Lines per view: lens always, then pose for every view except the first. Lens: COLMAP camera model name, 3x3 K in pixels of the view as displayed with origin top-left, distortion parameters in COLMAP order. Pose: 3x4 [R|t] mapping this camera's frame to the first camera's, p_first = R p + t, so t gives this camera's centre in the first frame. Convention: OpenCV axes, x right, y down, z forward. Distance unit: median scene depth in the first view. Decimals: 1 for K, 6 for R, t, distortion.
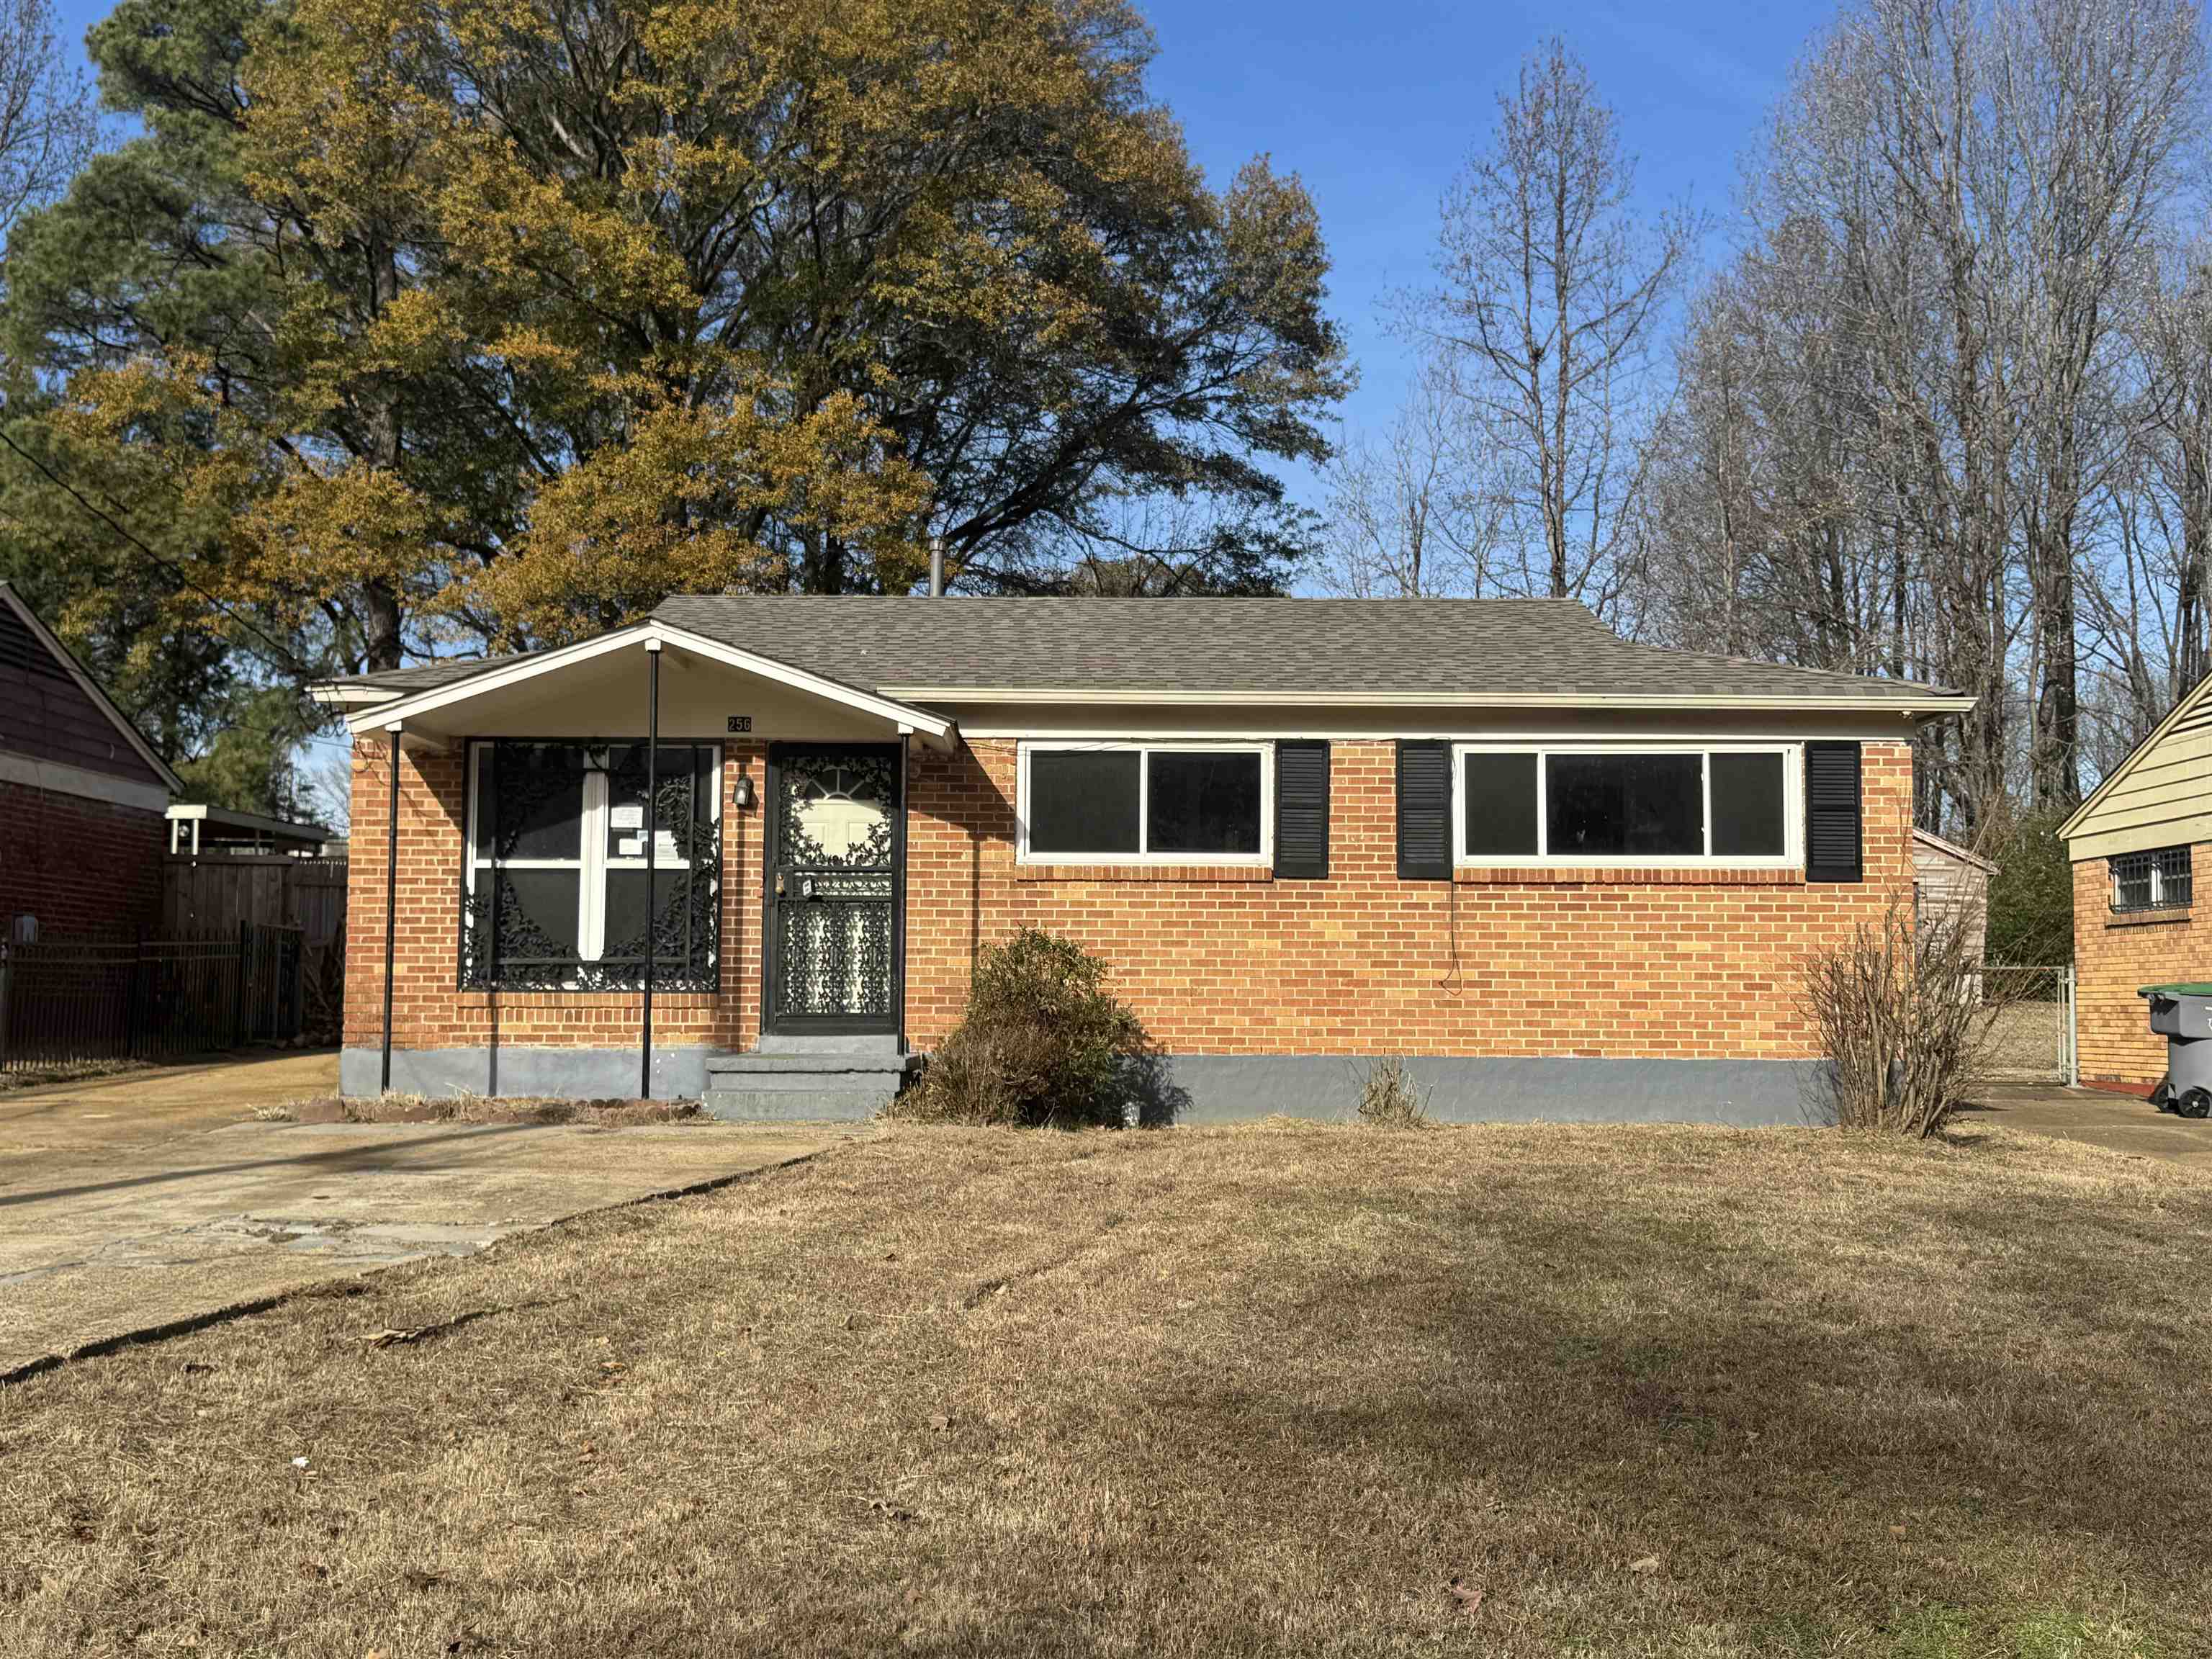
lens RADIAL K [[2413.5, 0, 1097.9], [0, 2413.5, 837.4], [0, 0, 1]] dist [0.117927, 0.000000]
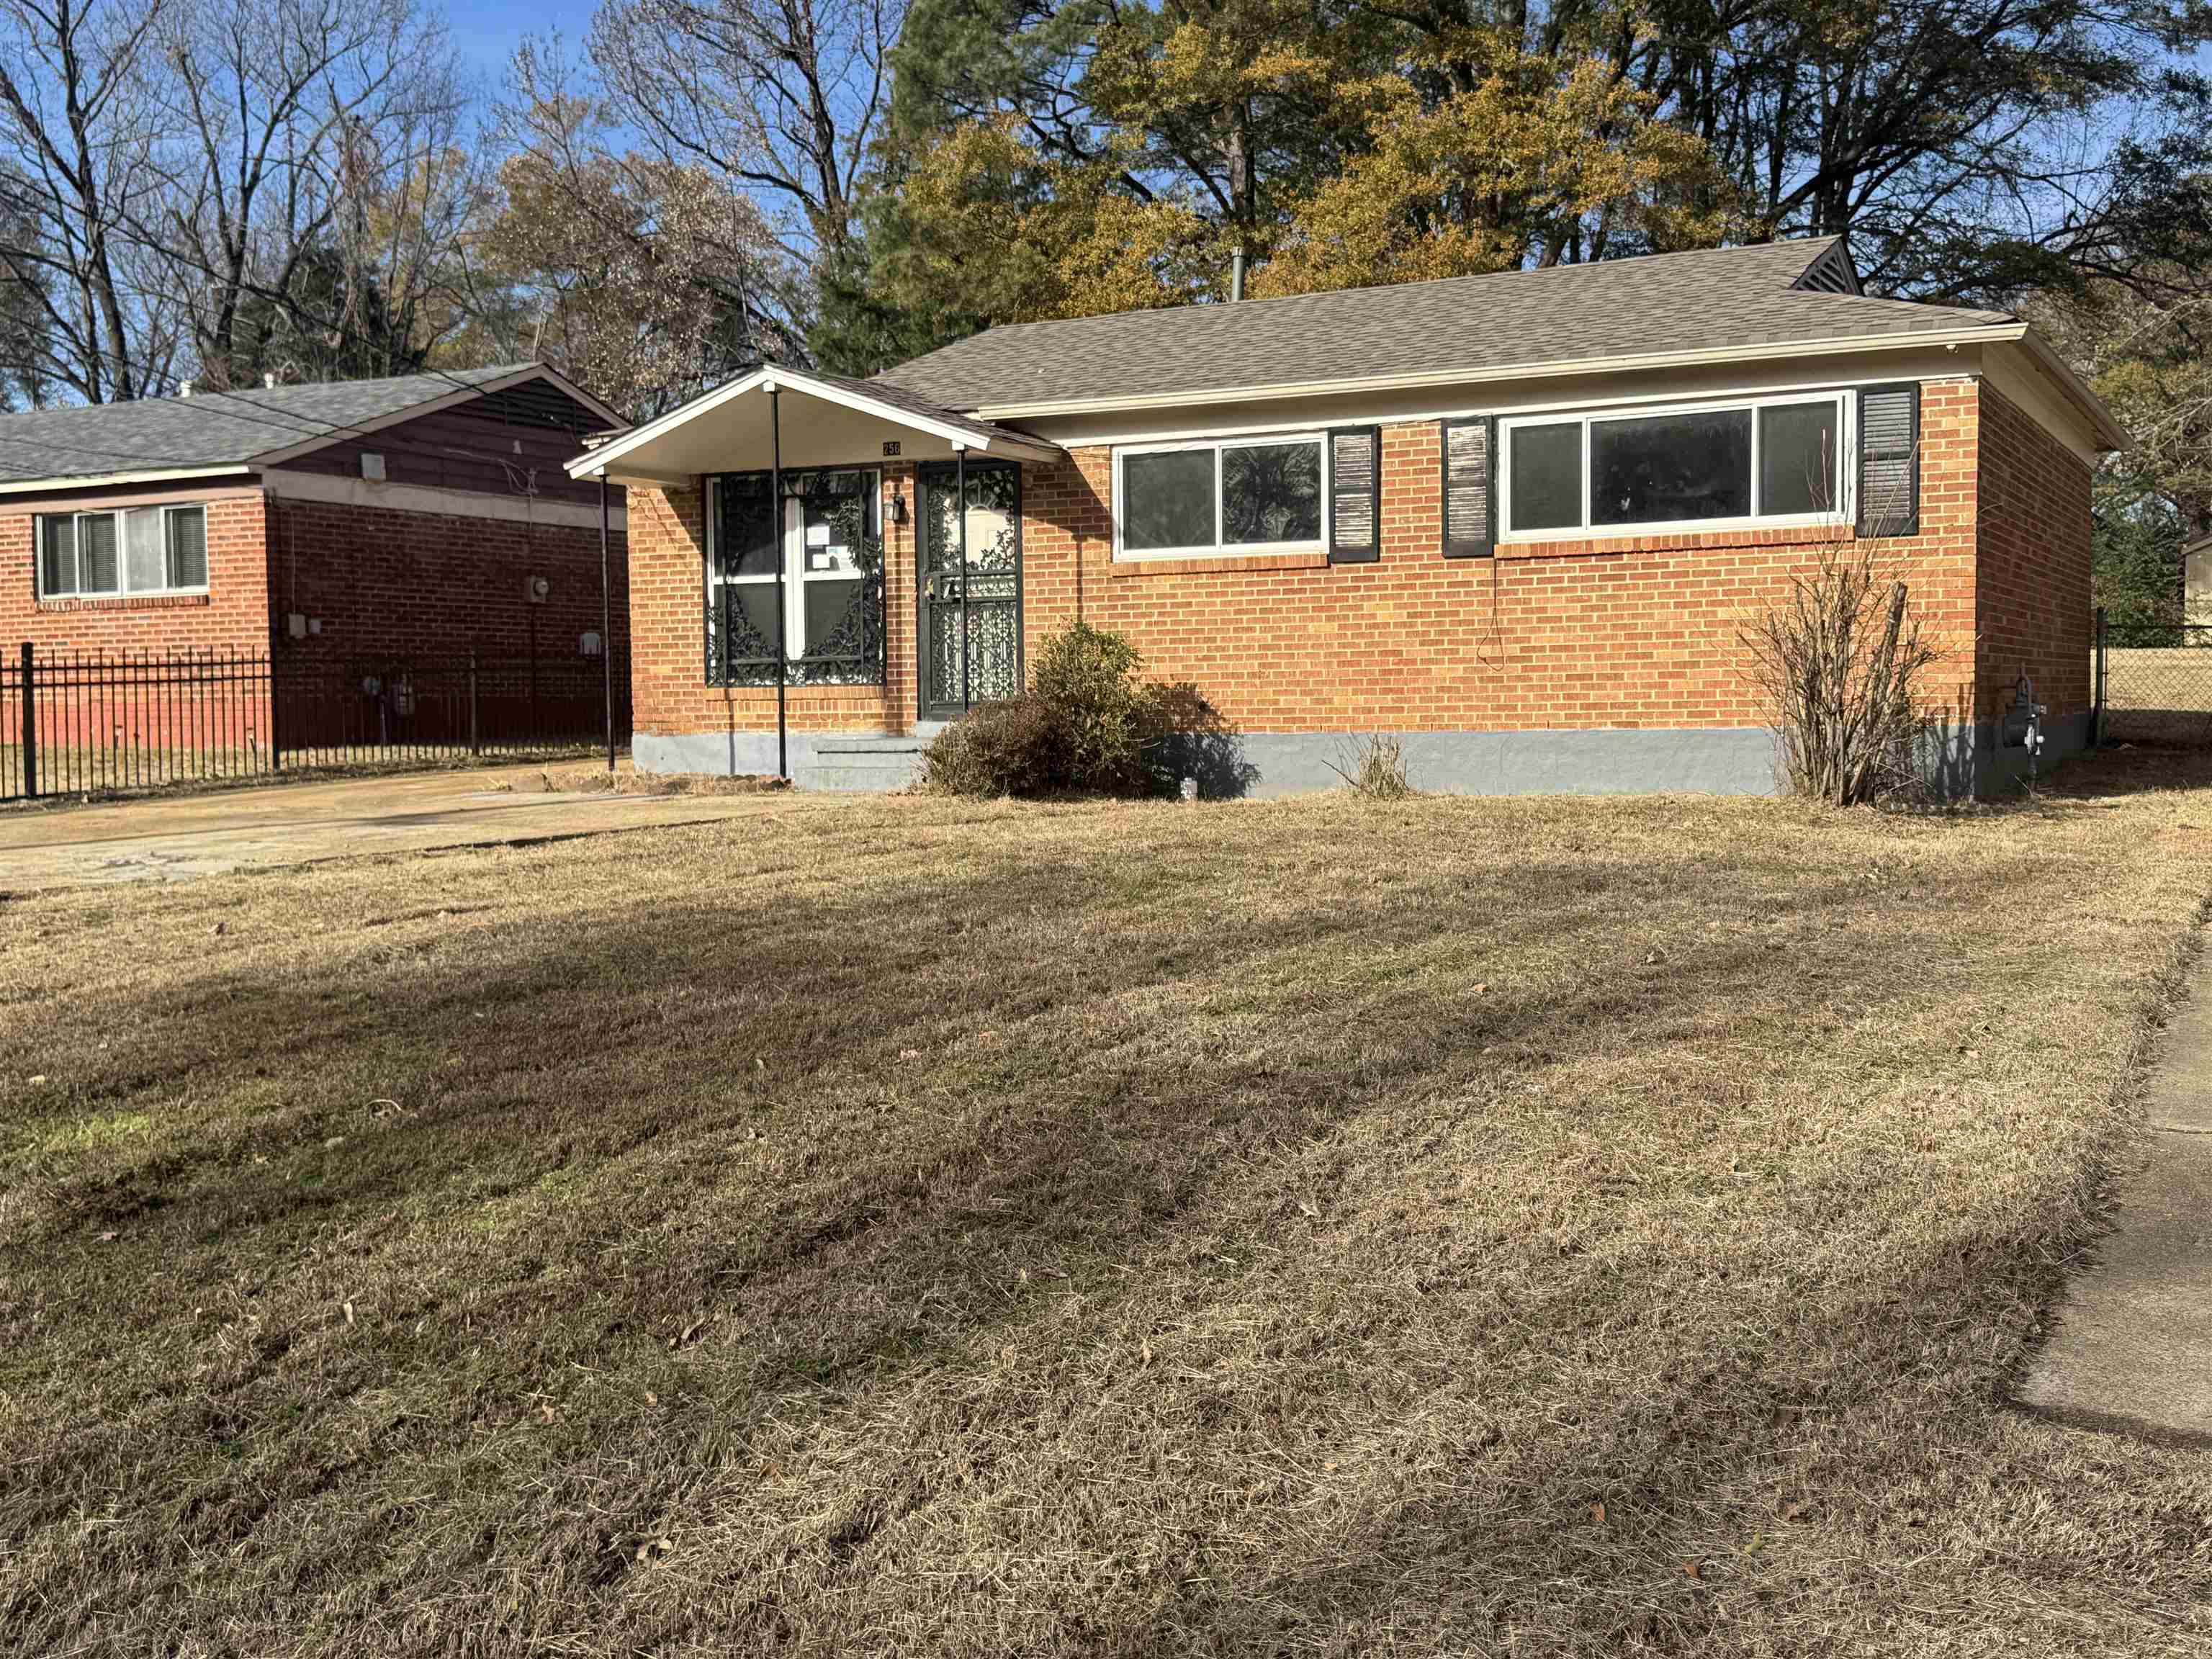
lens RADIAL K [[2413.5, 0, 1106.1], [0, 2413.5, 836.6], [0, 0, 1]] dist [0.117927, 0.000000]
pose [[0.886195, 0.006553, -0.463267, 0.471779], [0.053074, 0.991882, 0.115556, 0.008049], [0.460263, -0.126992, 0.878653, 0.021928]]
